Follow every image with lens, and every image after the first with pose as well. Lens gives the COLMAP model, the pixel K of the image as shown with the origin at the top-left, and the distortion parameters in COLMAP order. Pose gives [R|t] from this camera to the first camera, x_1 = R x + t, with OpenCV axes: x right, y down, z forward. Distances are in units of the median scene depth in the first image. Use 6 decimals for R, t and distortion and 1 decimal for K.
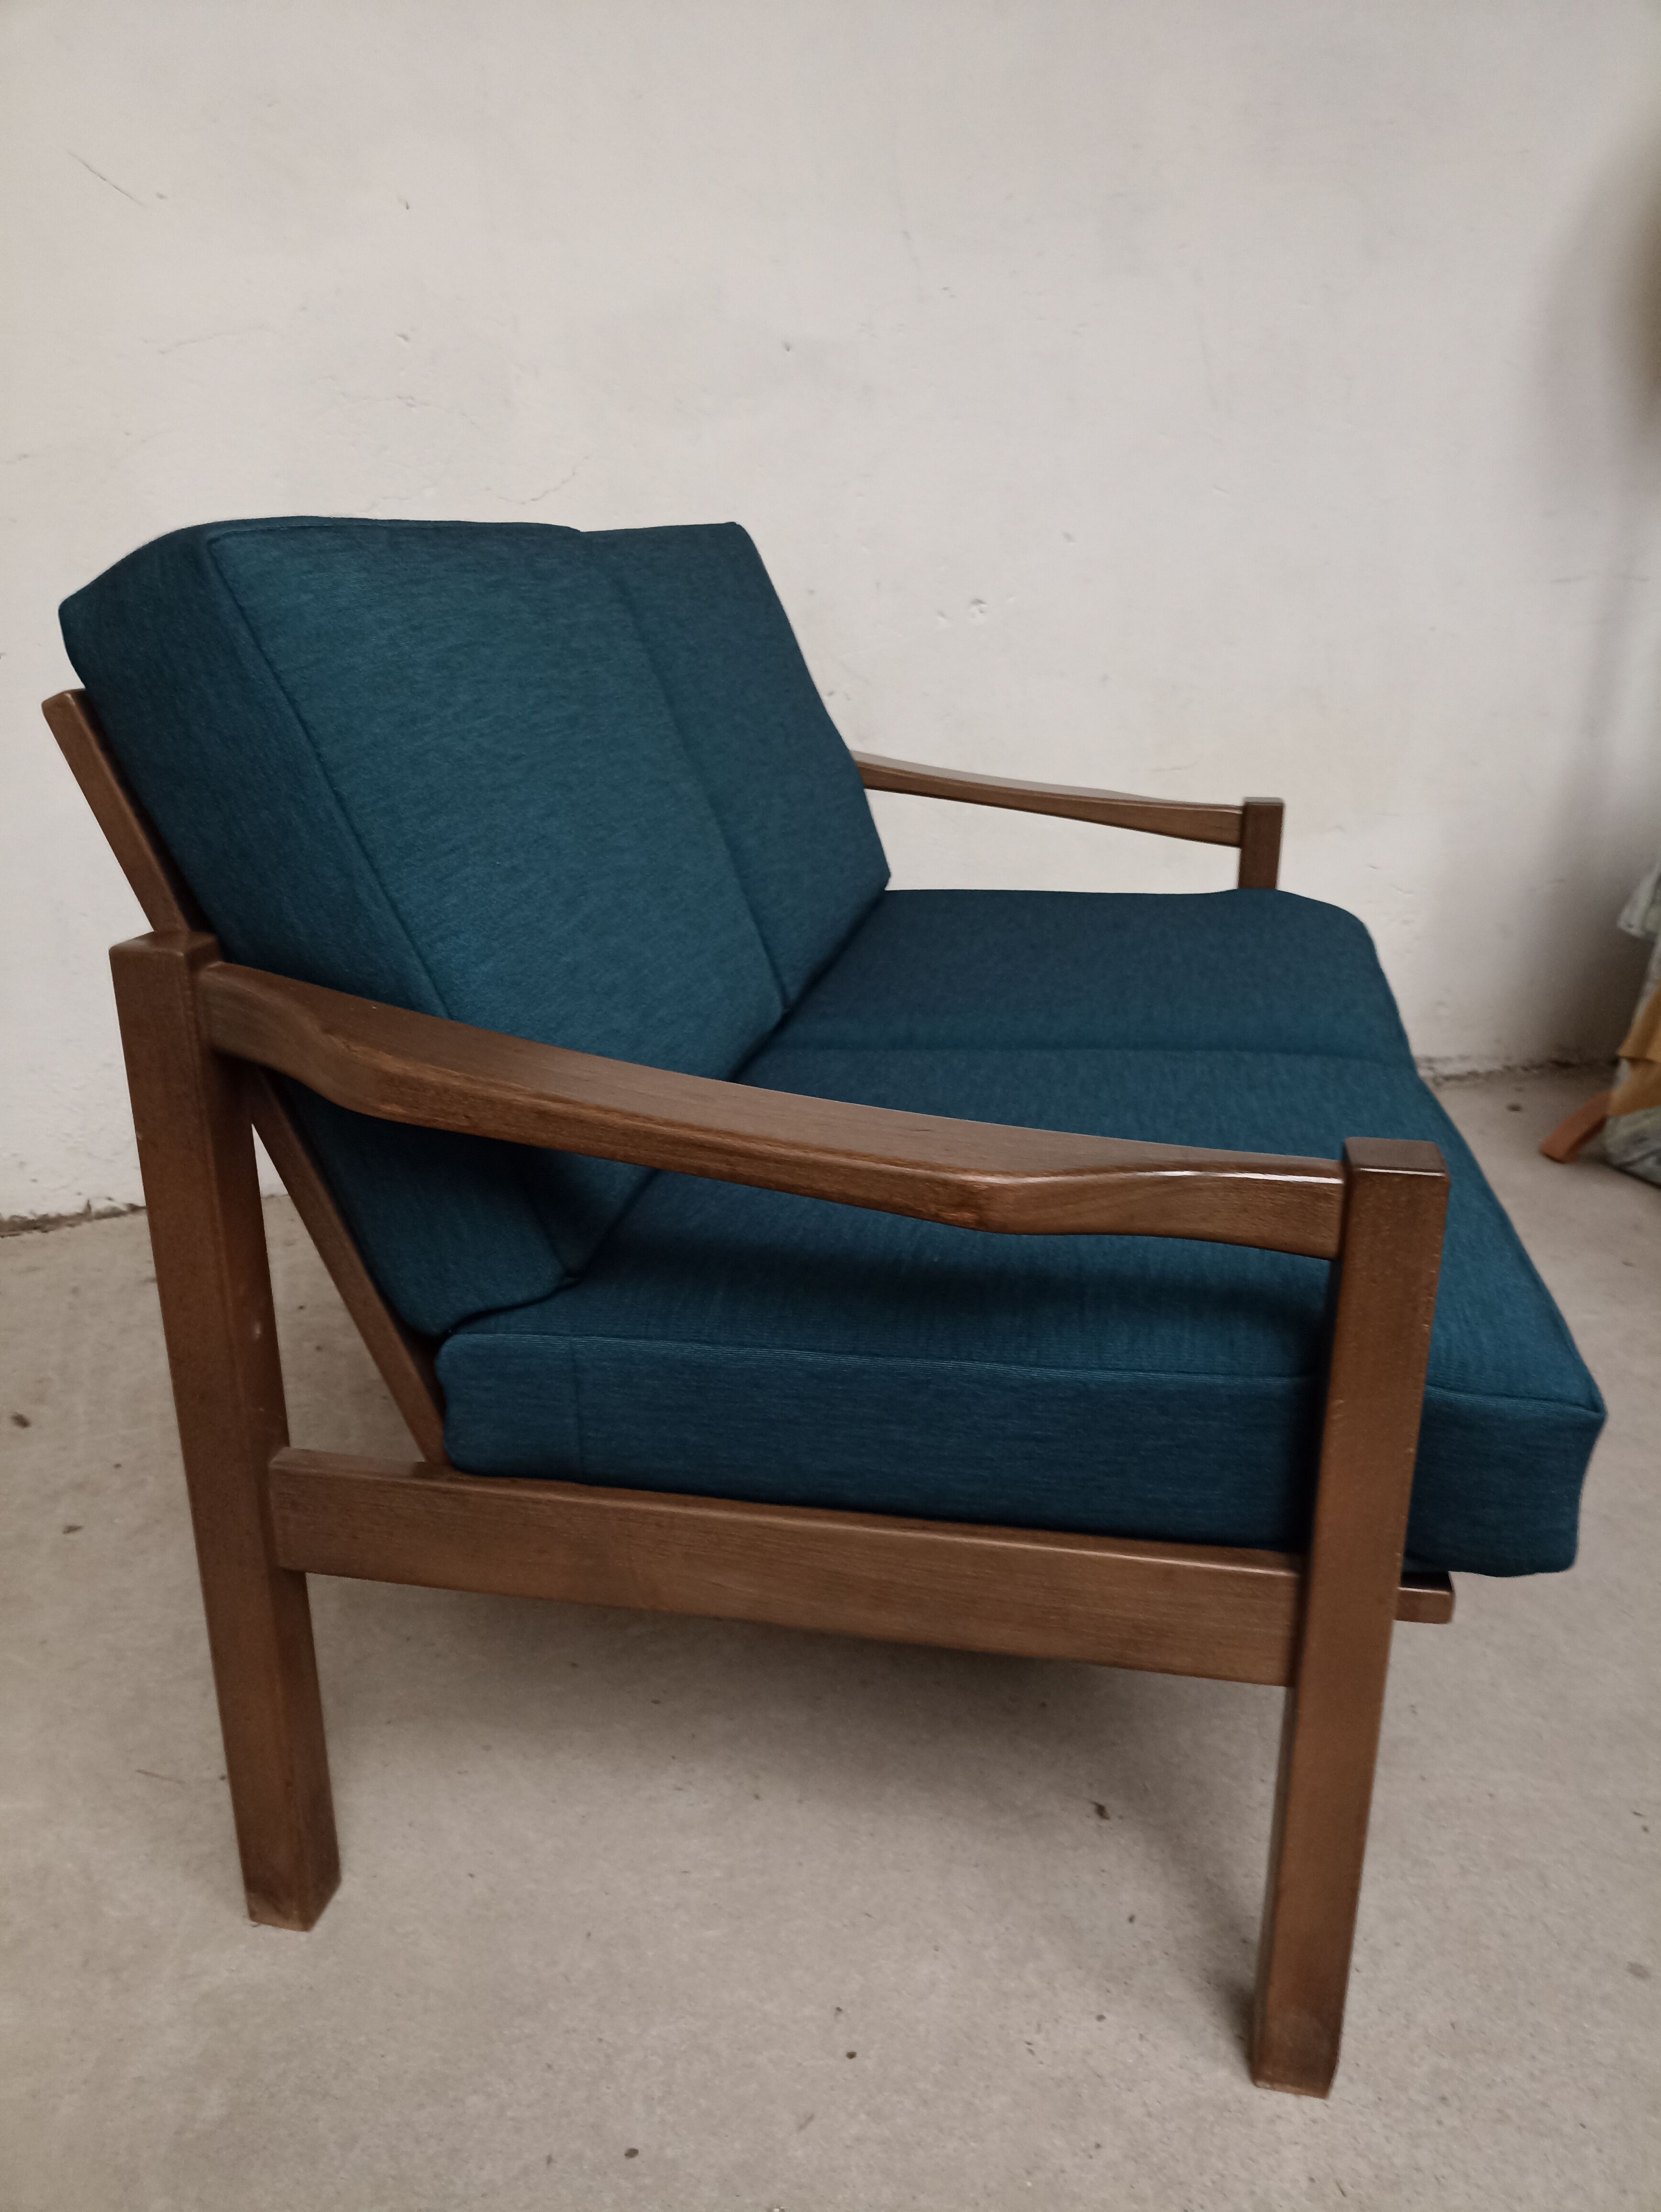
lens RADIAL K [[1613.5, 0, 791.1], [0, 1613.5, 1098.0], [0, 0, 1]] dist [0.037282, -0.036072]
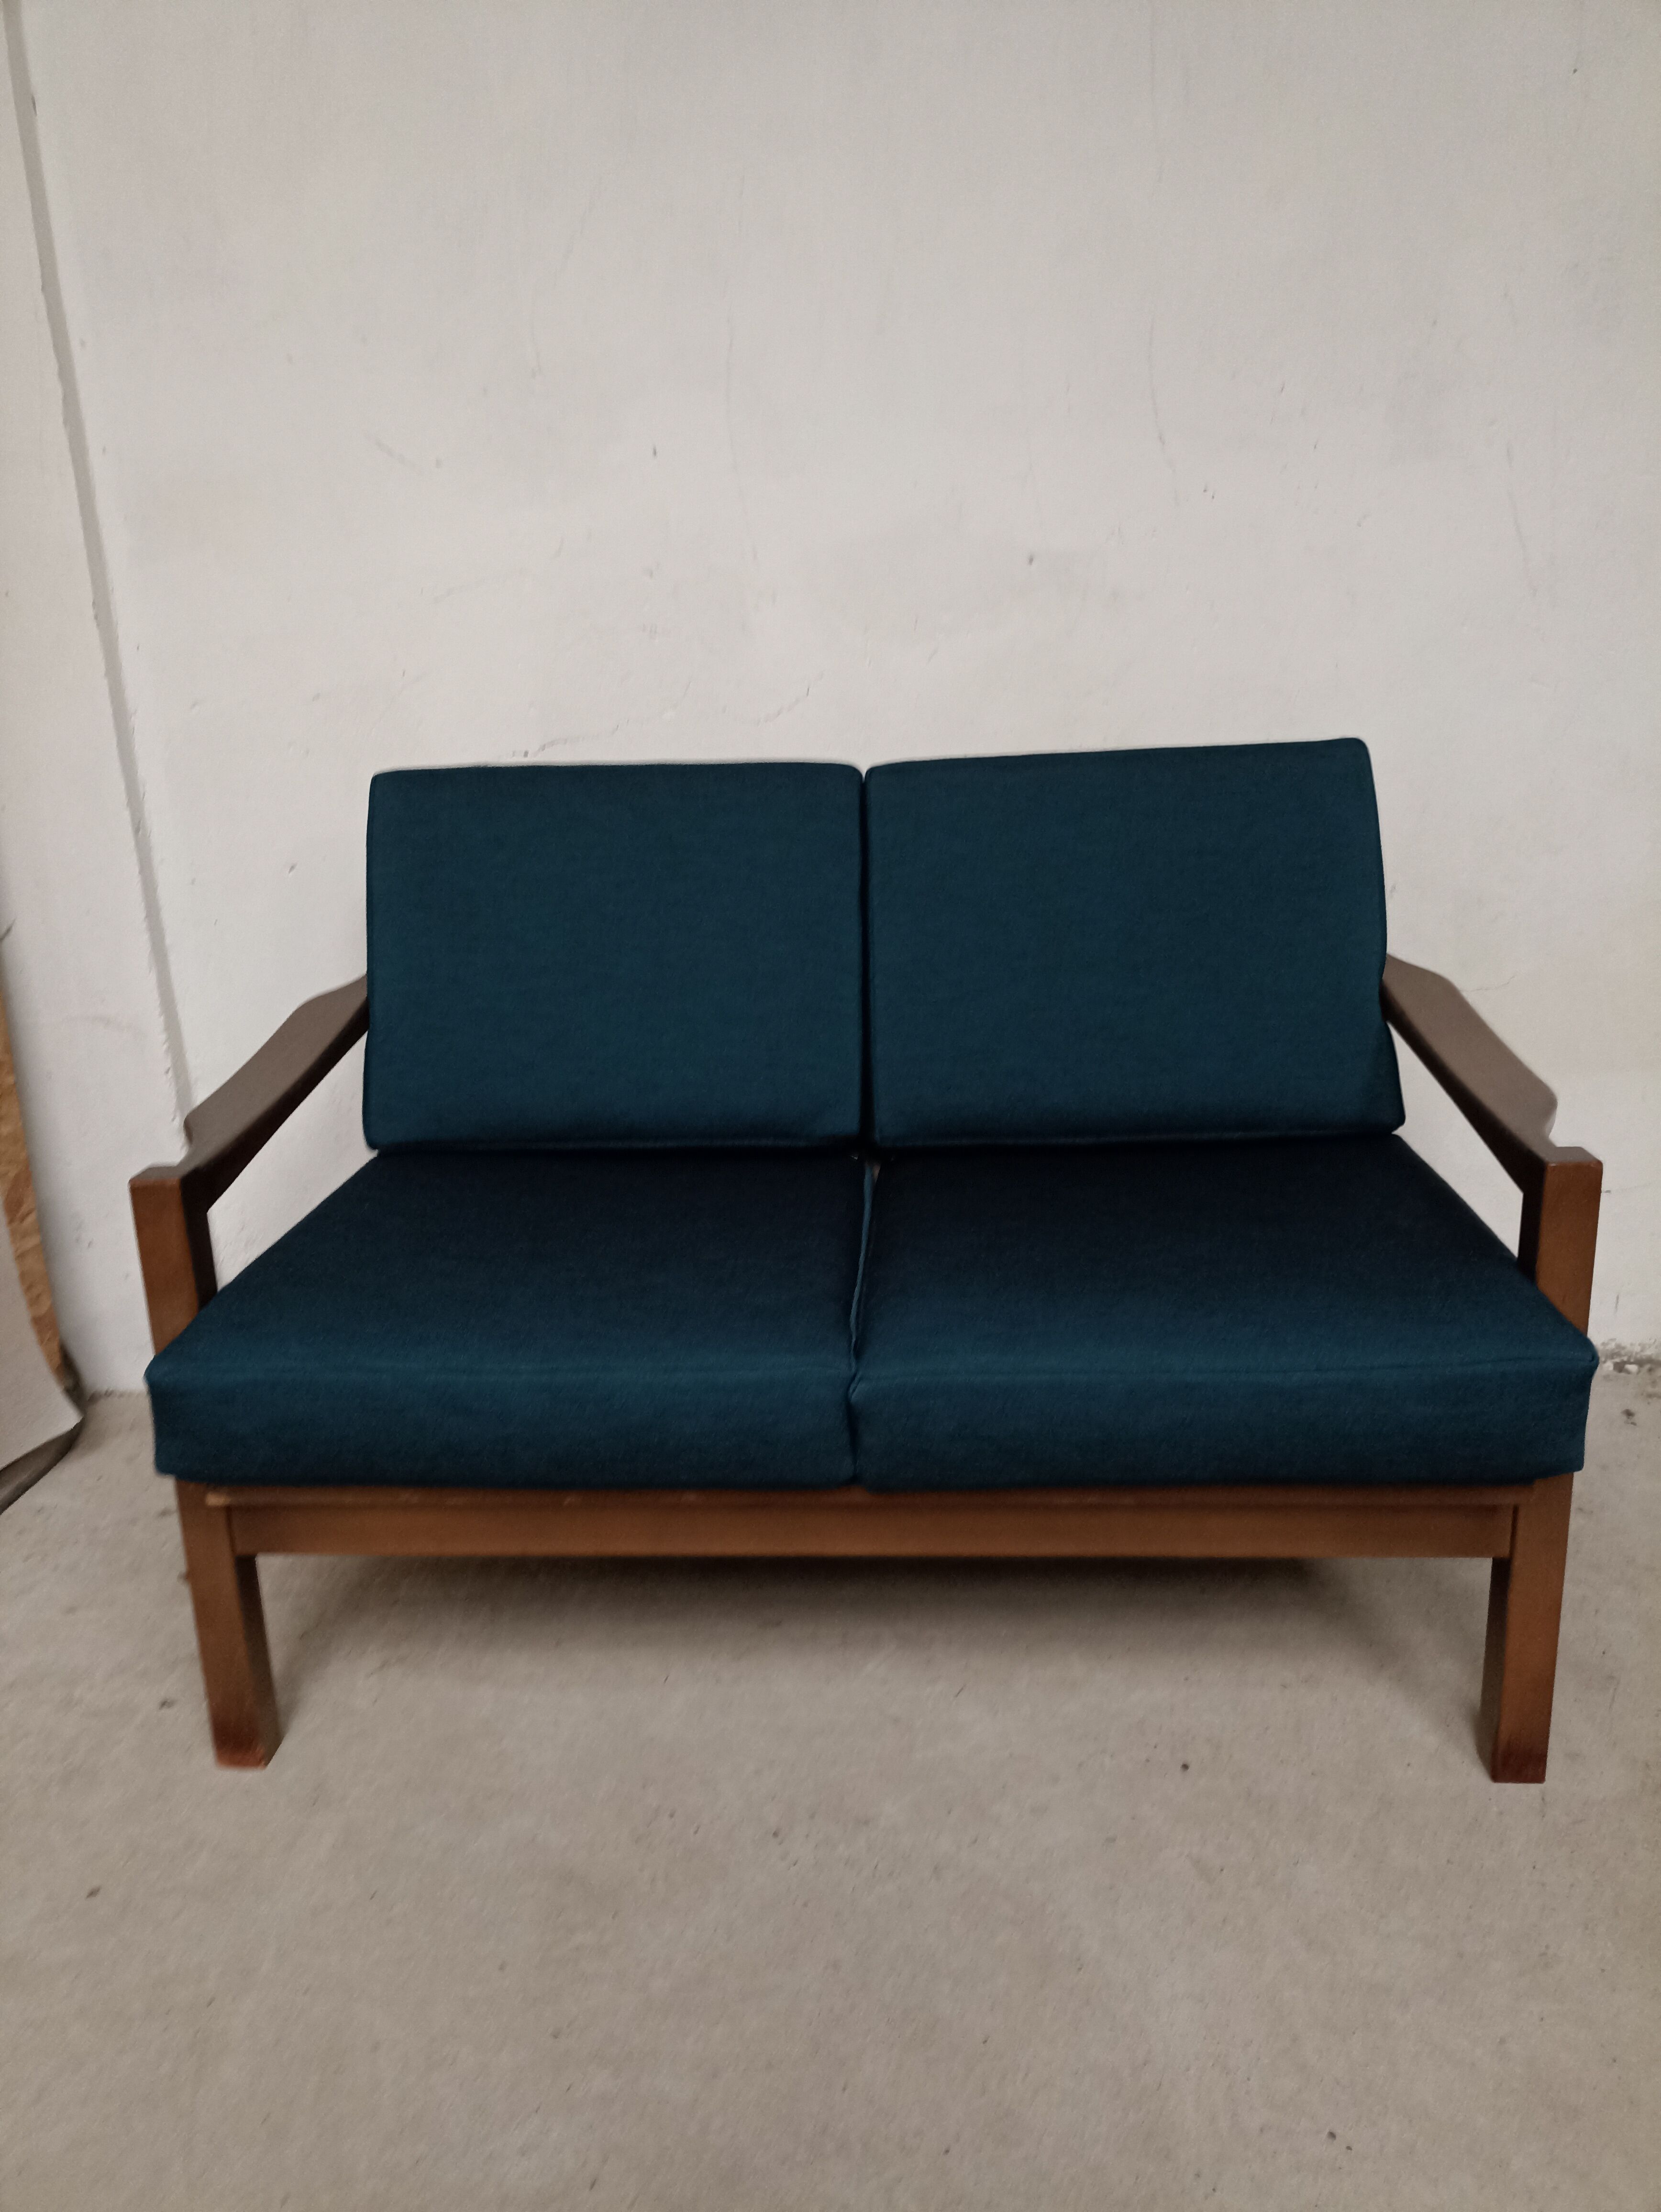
lens RADIAL K [[1597.8, 0, 798.0], [0, 1597.8, 1109.5], [0, 0, 1]] dist [0.004852, -0.004812]
pose [[0.944664, 0.062997, -0.321932, 0.388095], [-0.080086, 0.995981, -0.040102, -0.171386], [0.318112, 0.063665, 0.945913, 0.150260]]
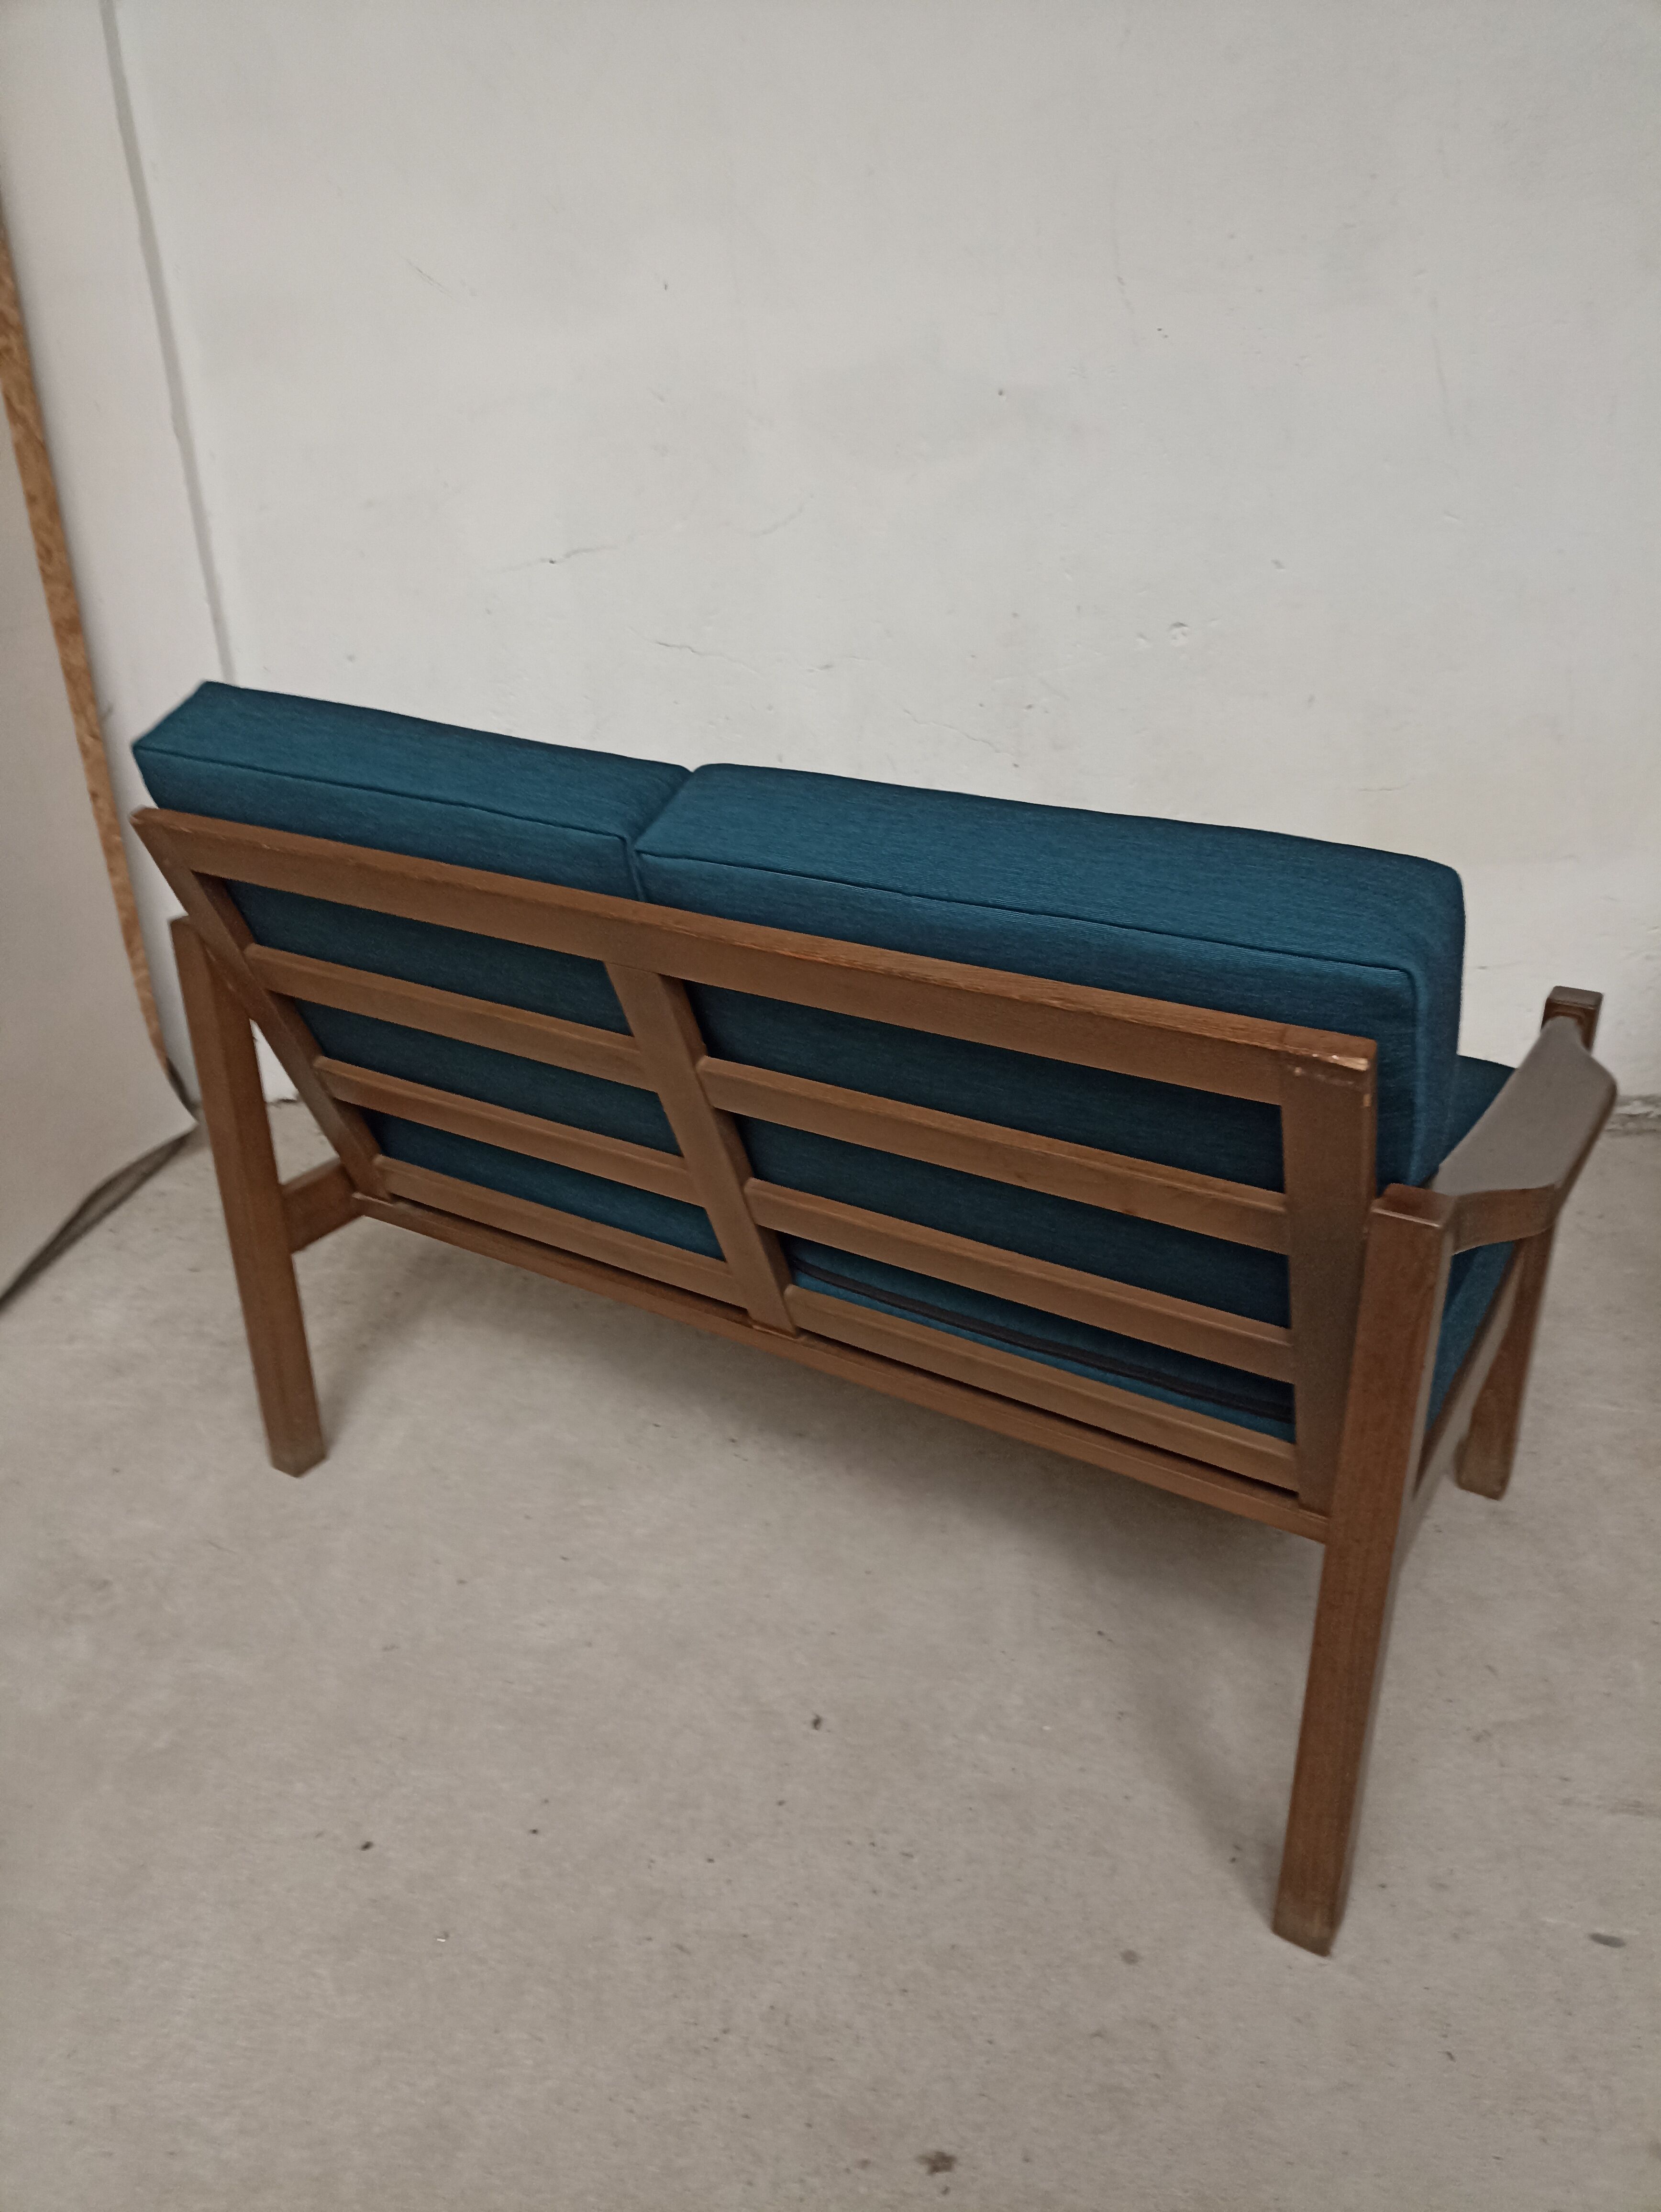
lens RADIAL K [[1597.8, 0, 798.0], [0, 1597.8, 1109.5], [0, 0, 1]] dist [0.004852, -0.004812]
pose [[0.933189, 0.141679, -0.330280, 0.580149], [-0.105444, 0.986506, 0.125251, -0.216490], [0.343569, -0.082057, 0.935536, -0.162827]]
